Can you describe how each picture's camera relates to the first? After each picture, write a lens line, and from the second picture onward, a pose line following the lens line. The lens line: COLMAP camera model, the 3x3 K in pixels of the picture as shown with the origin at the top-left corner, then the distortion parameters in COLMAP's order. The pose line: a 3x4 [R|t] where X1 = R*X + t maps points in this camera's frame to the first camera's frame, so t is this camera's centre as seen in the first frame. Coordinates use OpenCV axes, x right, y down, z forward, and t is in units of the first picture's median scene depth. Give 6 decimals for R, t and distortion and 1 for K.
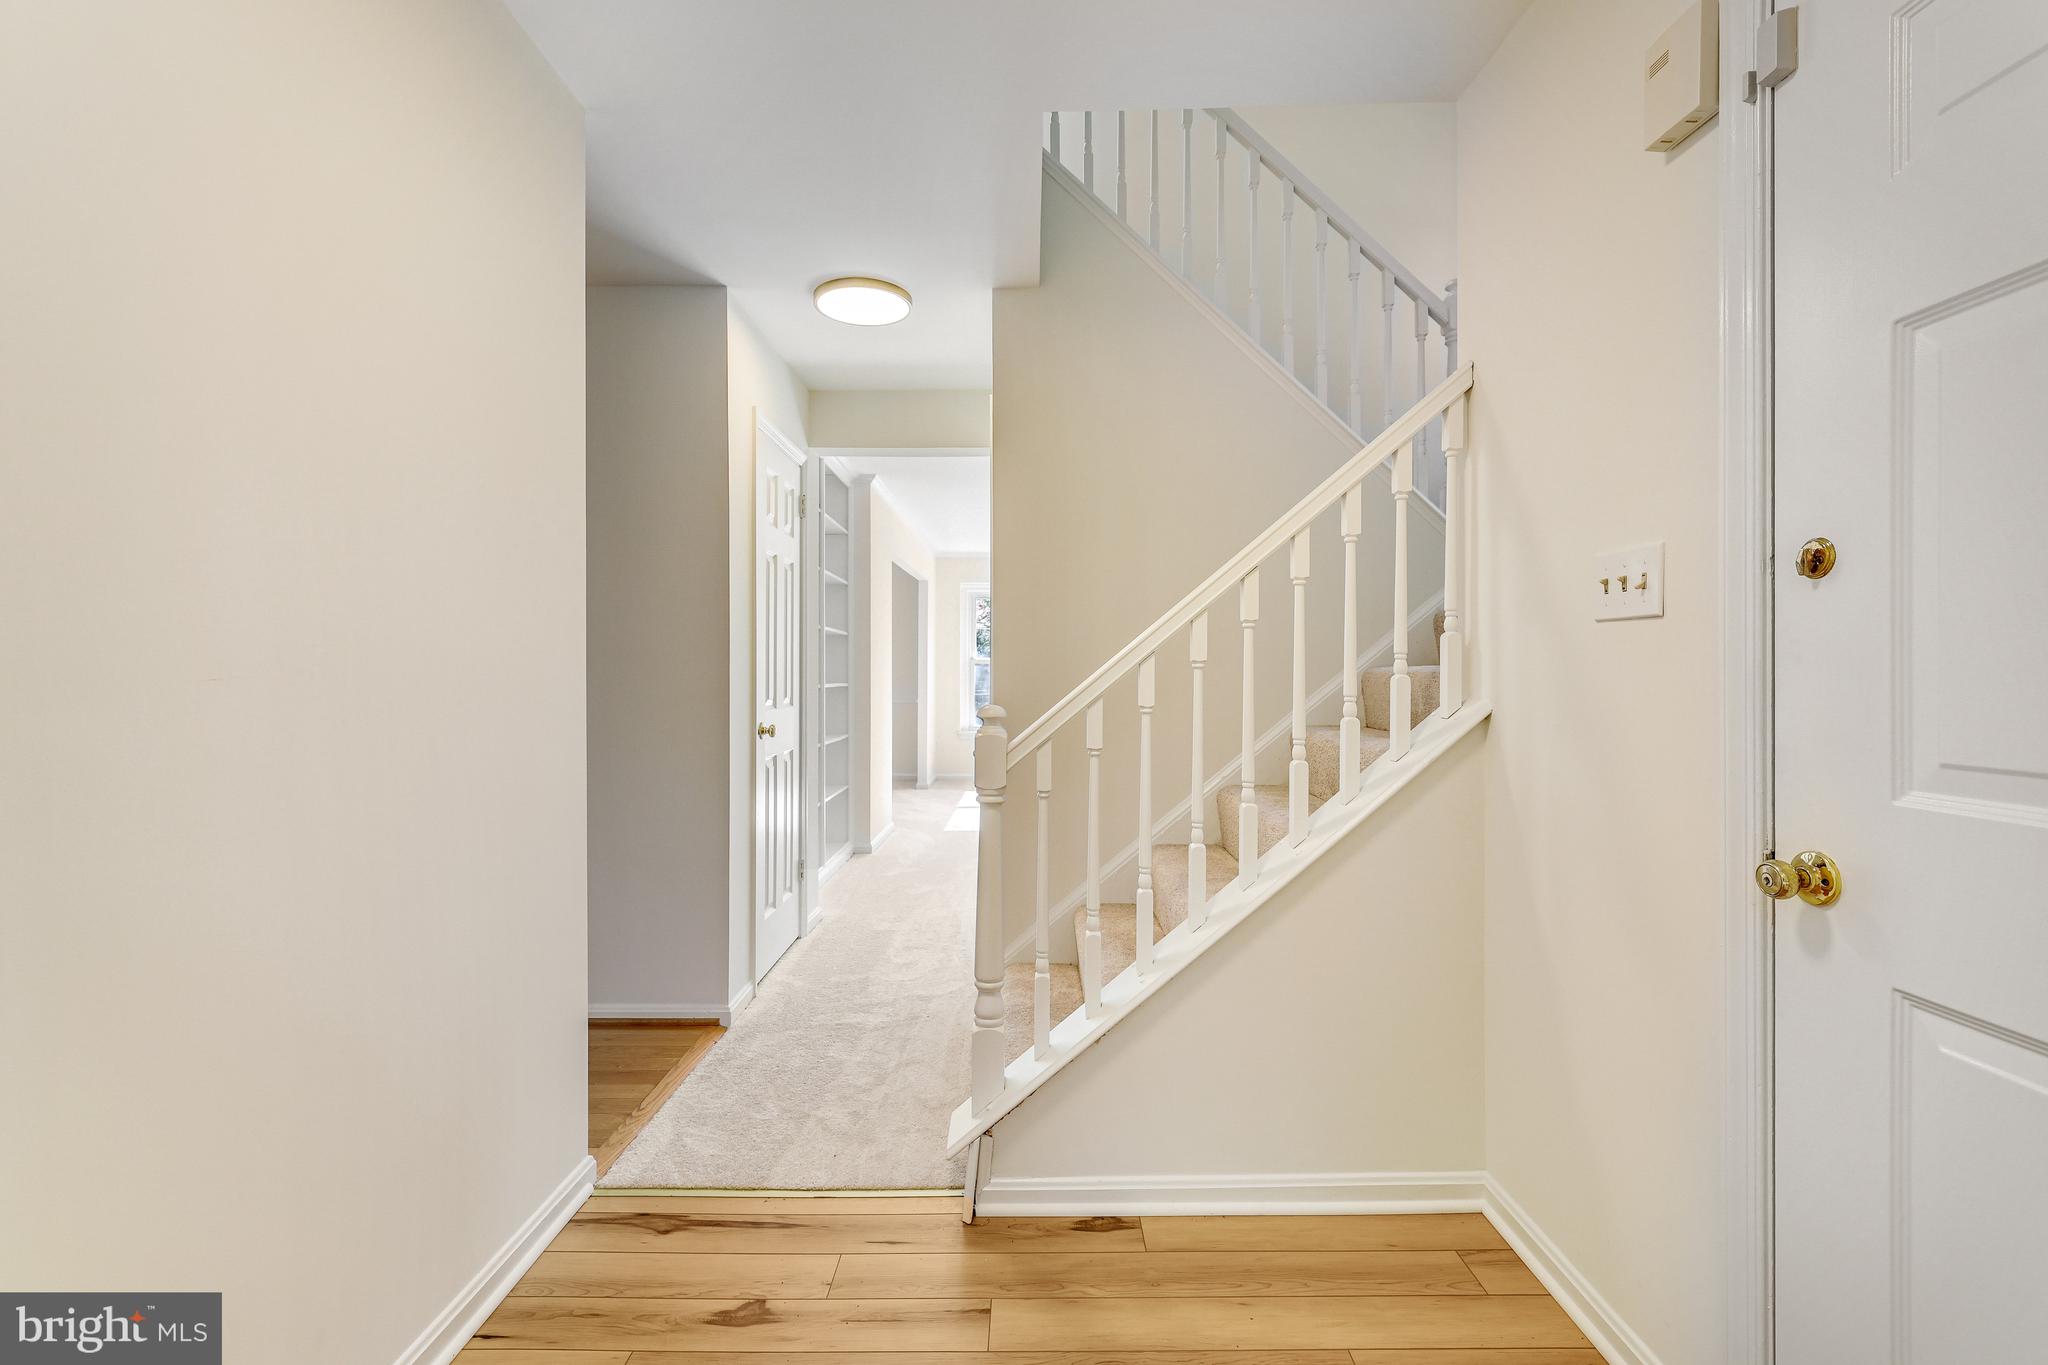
lens RADIAL K [[988.8, 0, 1022.2], [0, 988.8, 676.0], [0, 0, 1]] dist [0.002554, 0.000259]
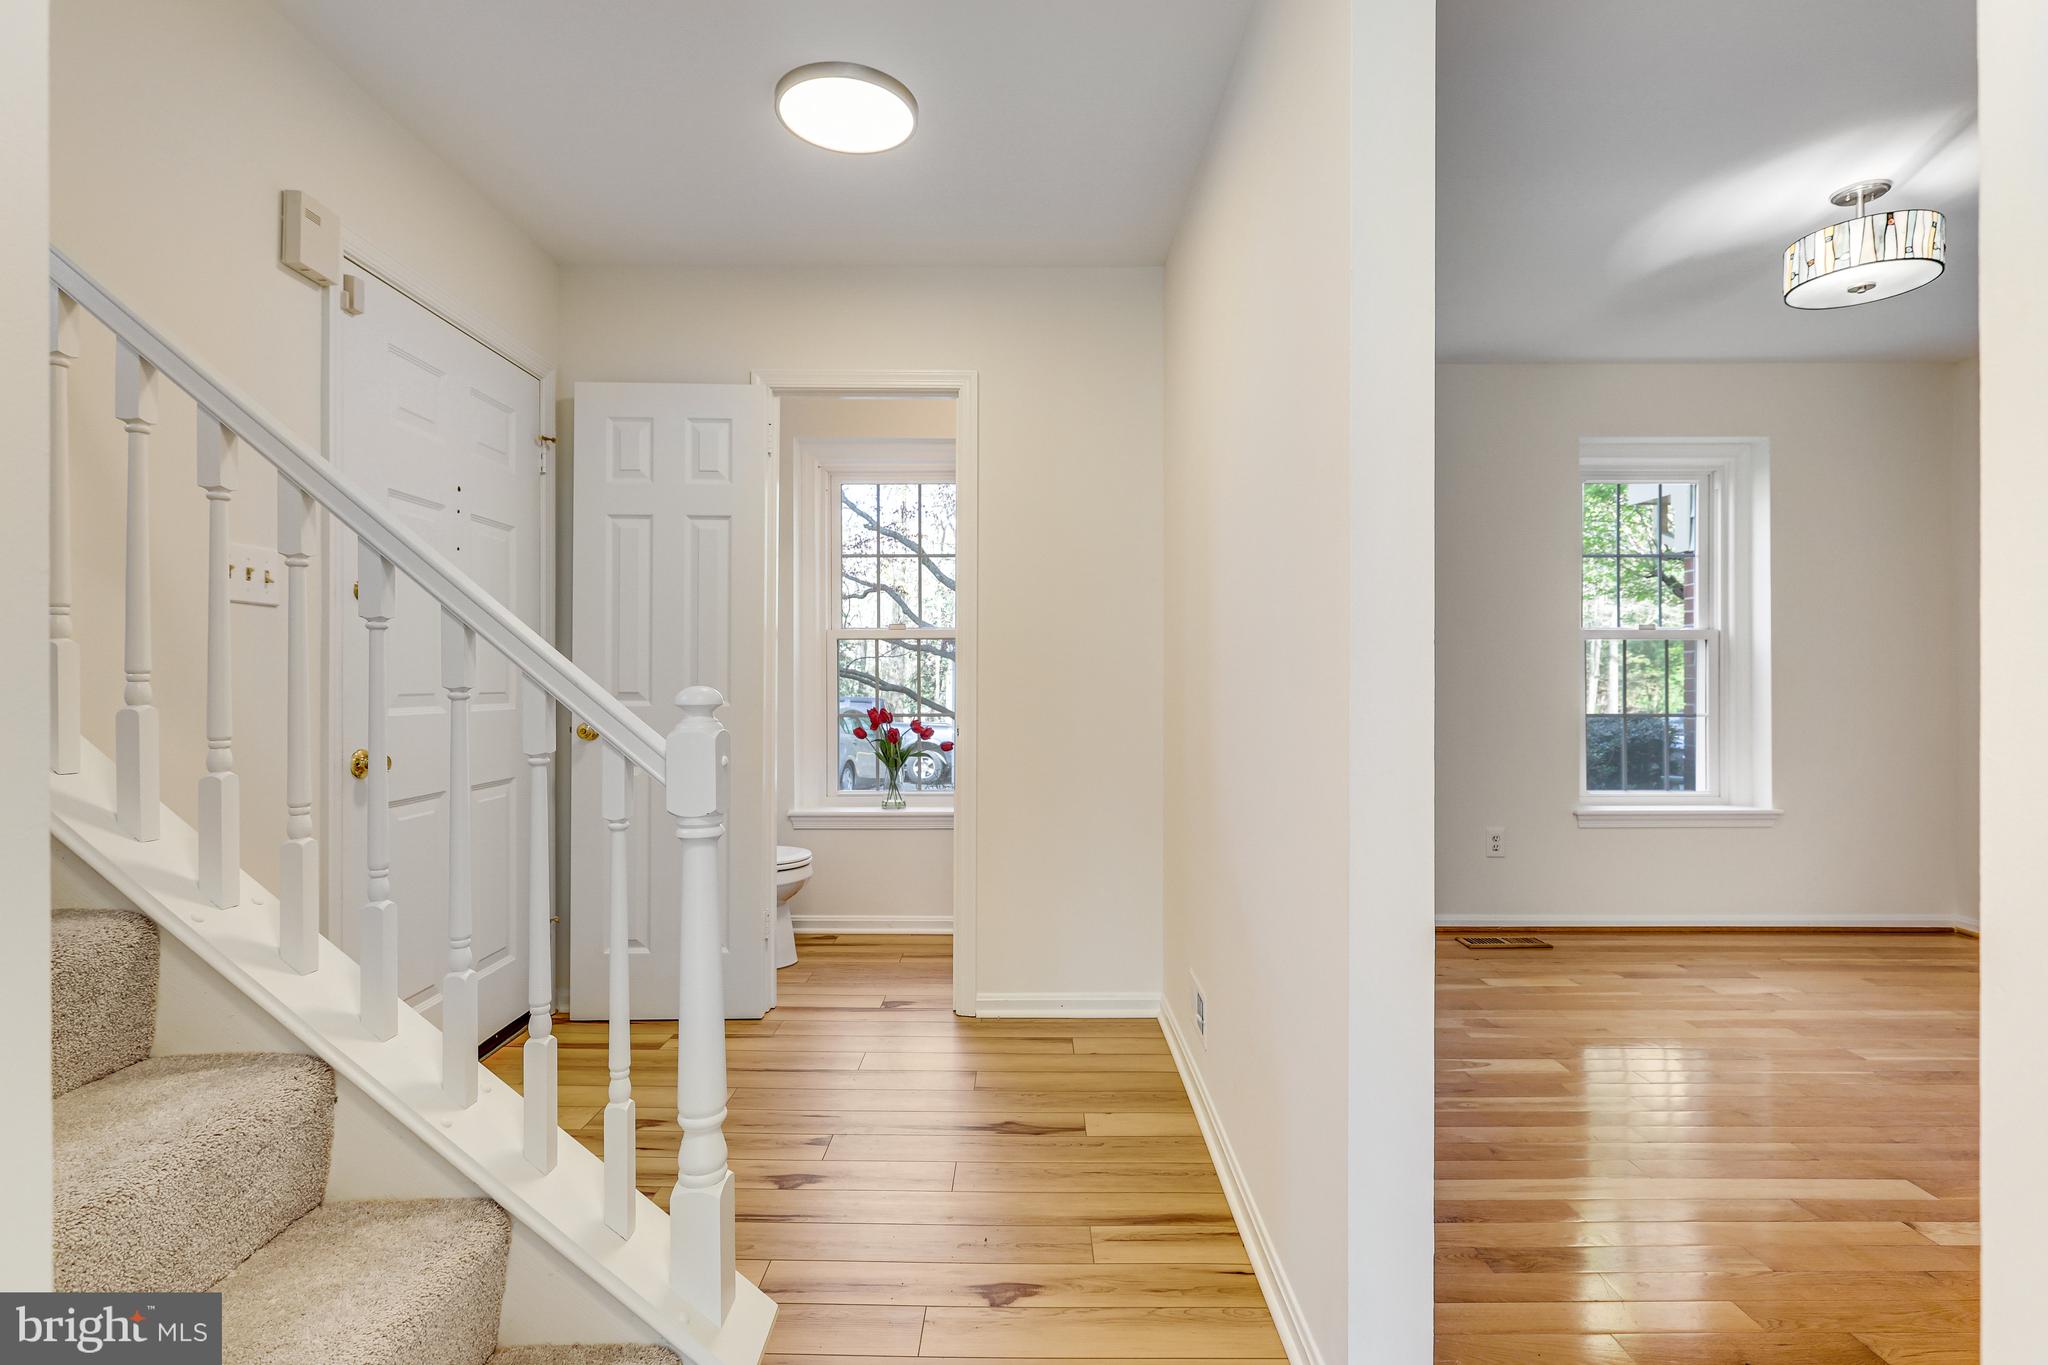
lens RADIAL K [[988.8, 0, 1022.2], [0, 988.8, 676.0], [0, 0, 1]] dist [0.002554, 0.000259]
pose [[-0.999919, 0.002784, 0.012439, -0.302055], [0.002729, 0.999986, -0.004428, 0.033620], [-0.012451, -0.004394, -0.999913, 1.941522]]
